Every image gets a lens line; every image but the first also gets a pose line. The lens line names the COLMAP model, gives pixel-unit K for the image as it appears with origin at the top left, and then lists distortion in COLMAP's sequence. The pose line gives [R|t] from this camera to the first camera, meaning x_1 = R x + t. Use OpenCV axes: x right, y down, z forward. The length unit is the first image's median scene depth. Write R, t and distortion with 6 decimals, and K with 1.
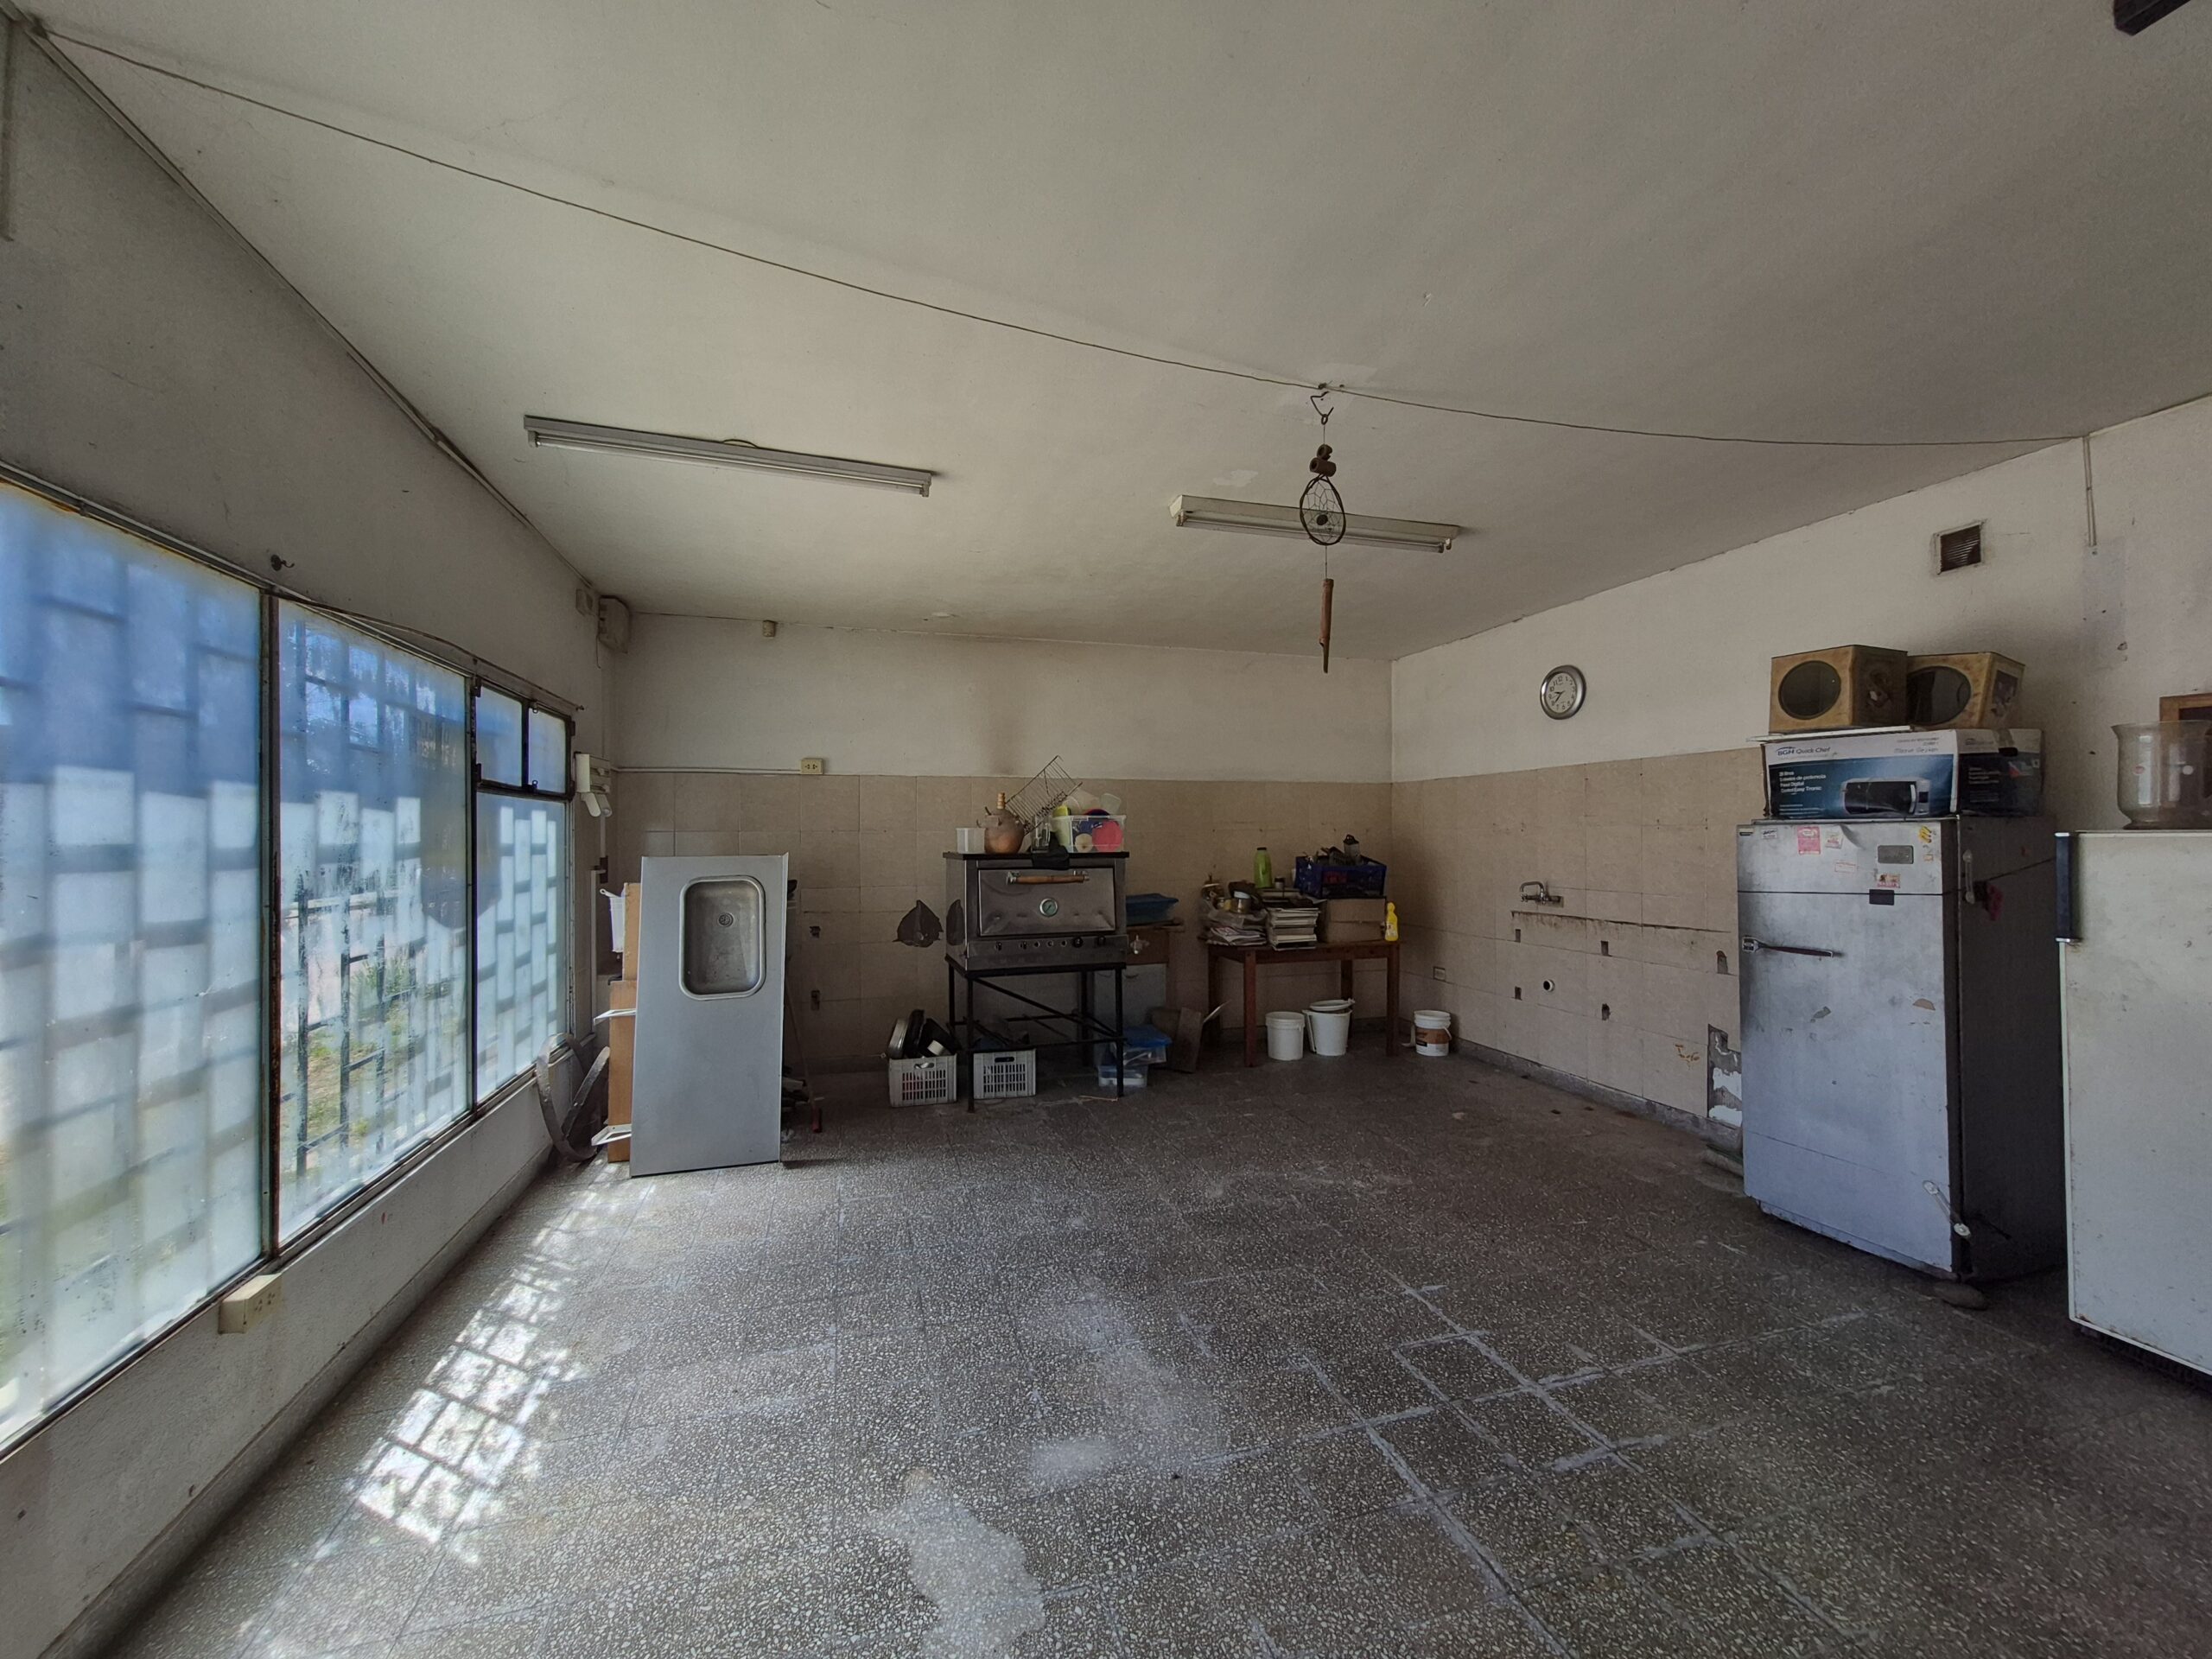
lens RADIAL K [[871.2, 0, 1113.7], [0, 871.2, 832.5], [0, 0, 1]] dist [0.000008, -0.000056]
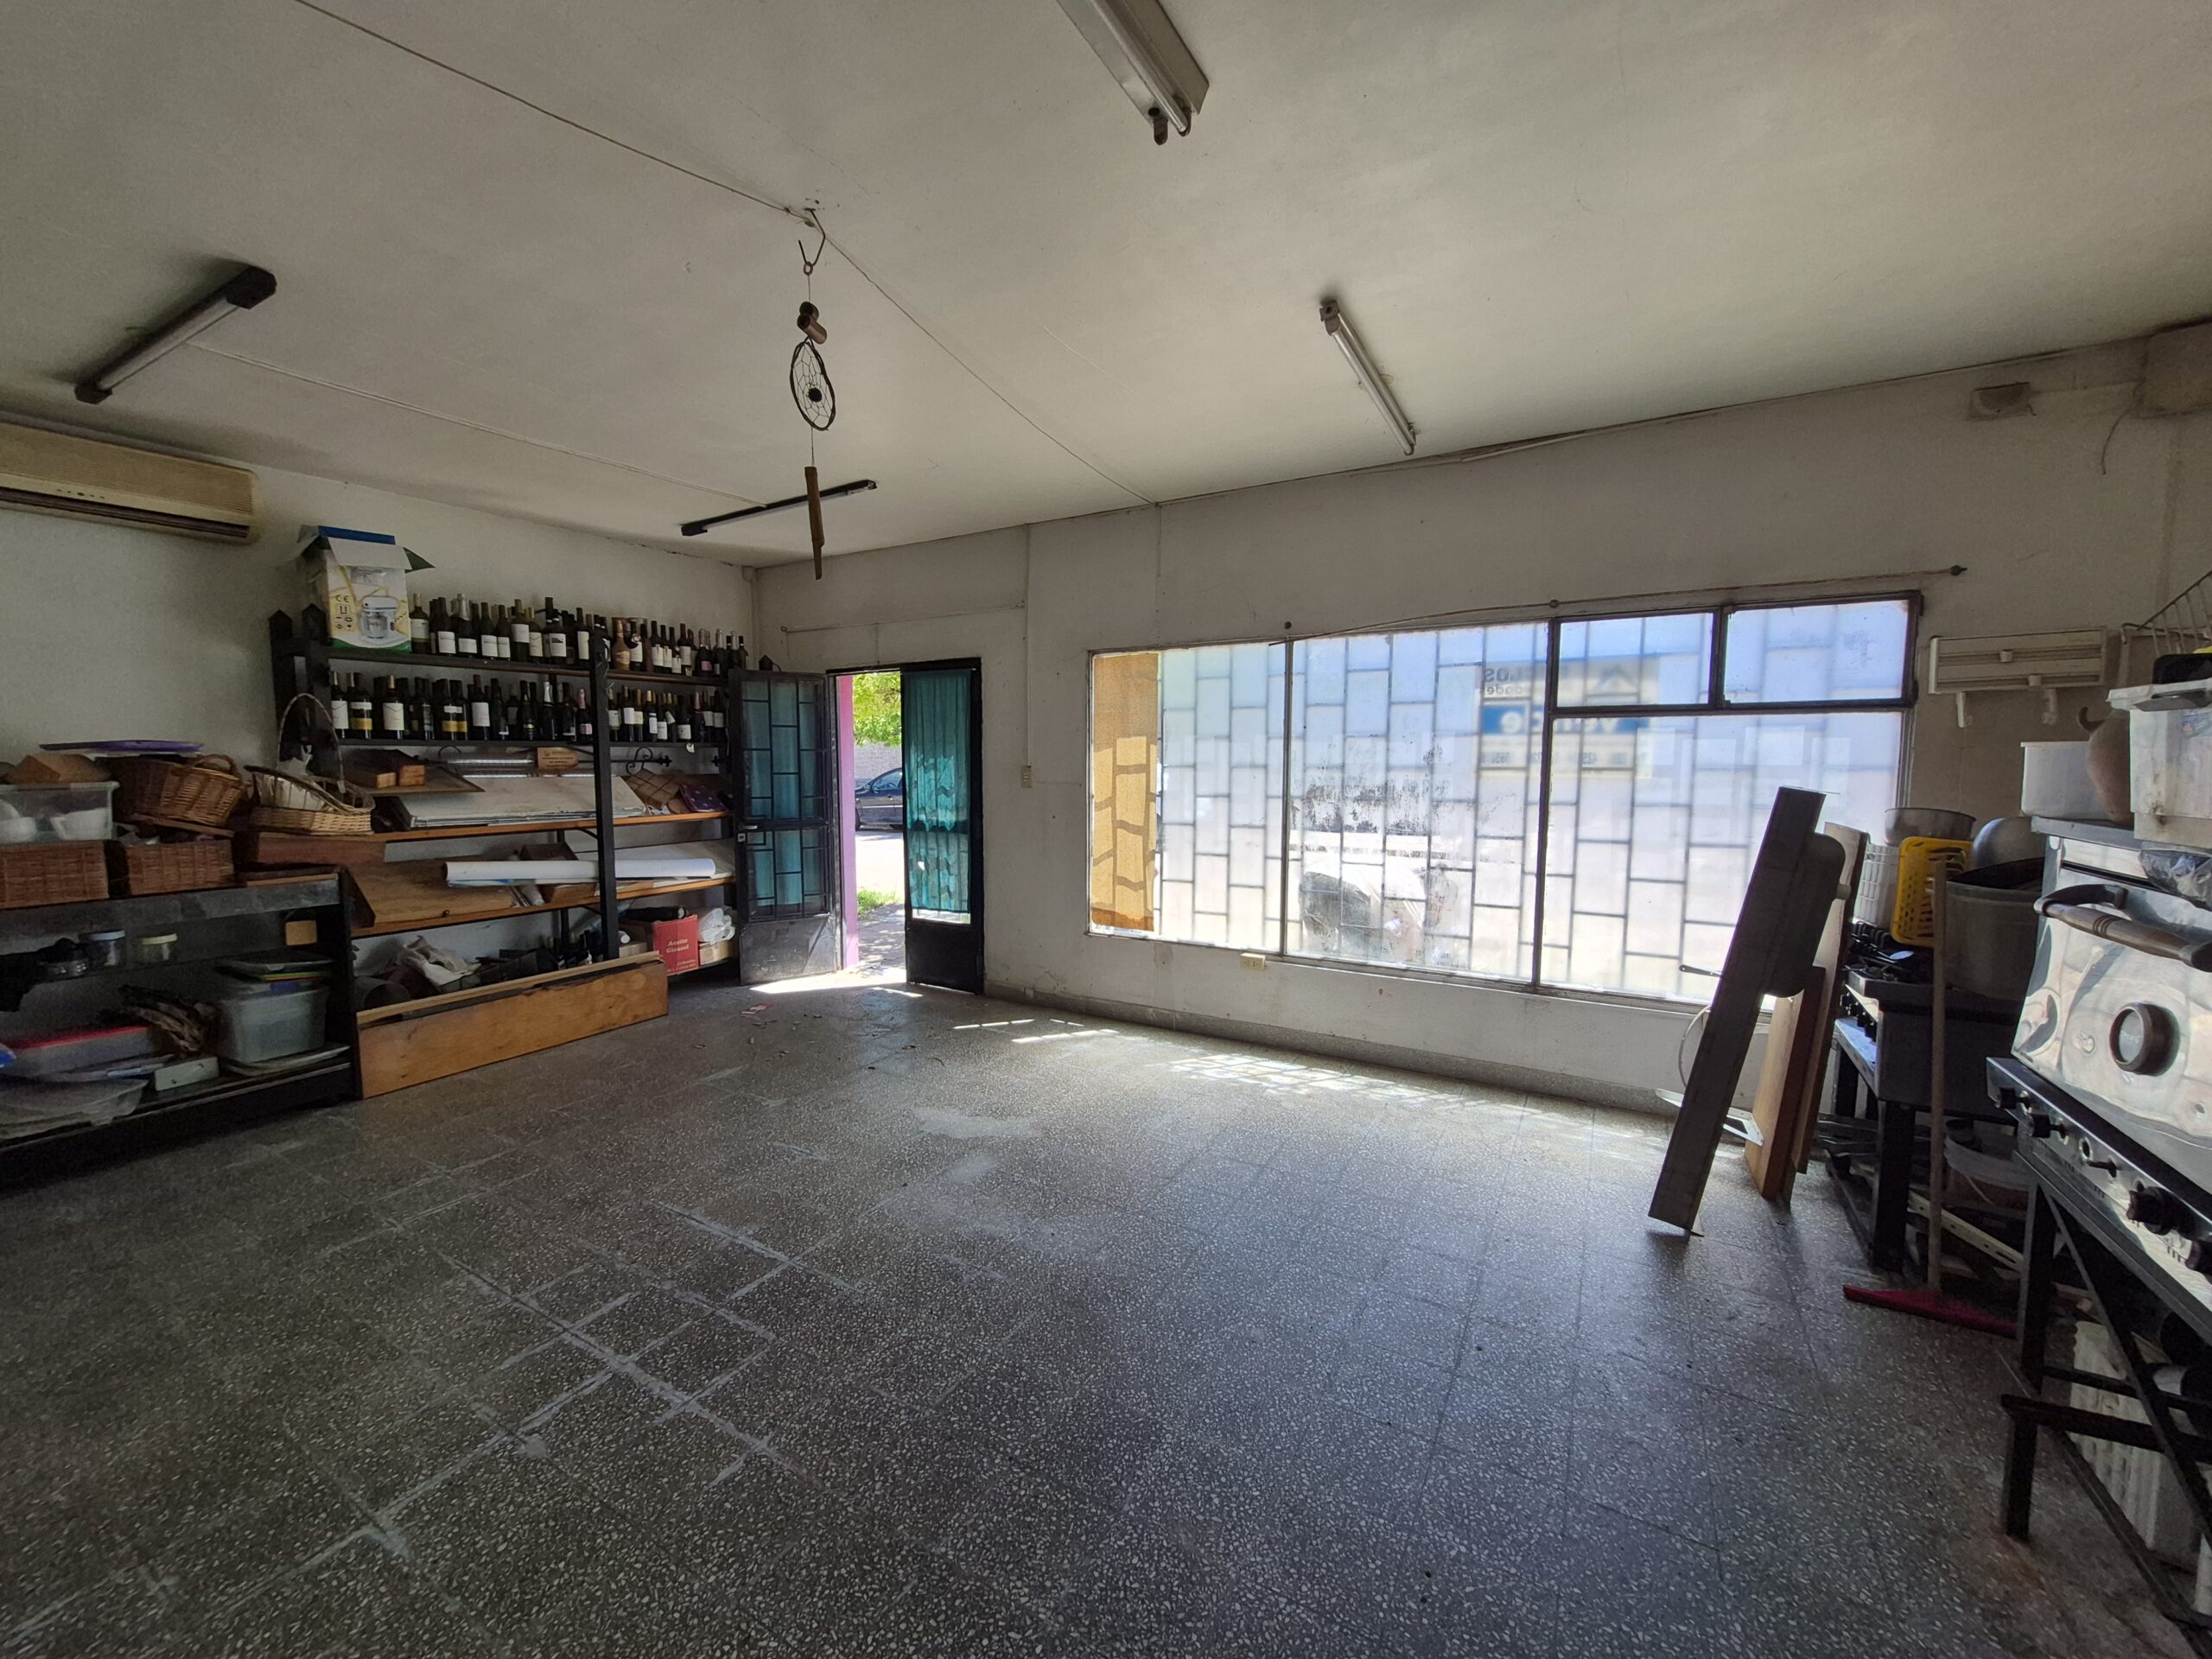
lens RADIAL K [[871.2, 0, 1116.0], [0, 871.2, 827.0], [0, 0, 1]] dist [0.000008, -0.000056]
pose [[-0.732559, 0.064982, -0.677595, 0.673271], [0.010291, 0.996376, 0.084428, -0.016302], [0.680626, 0.054875, -0.730573, 1.970938]]
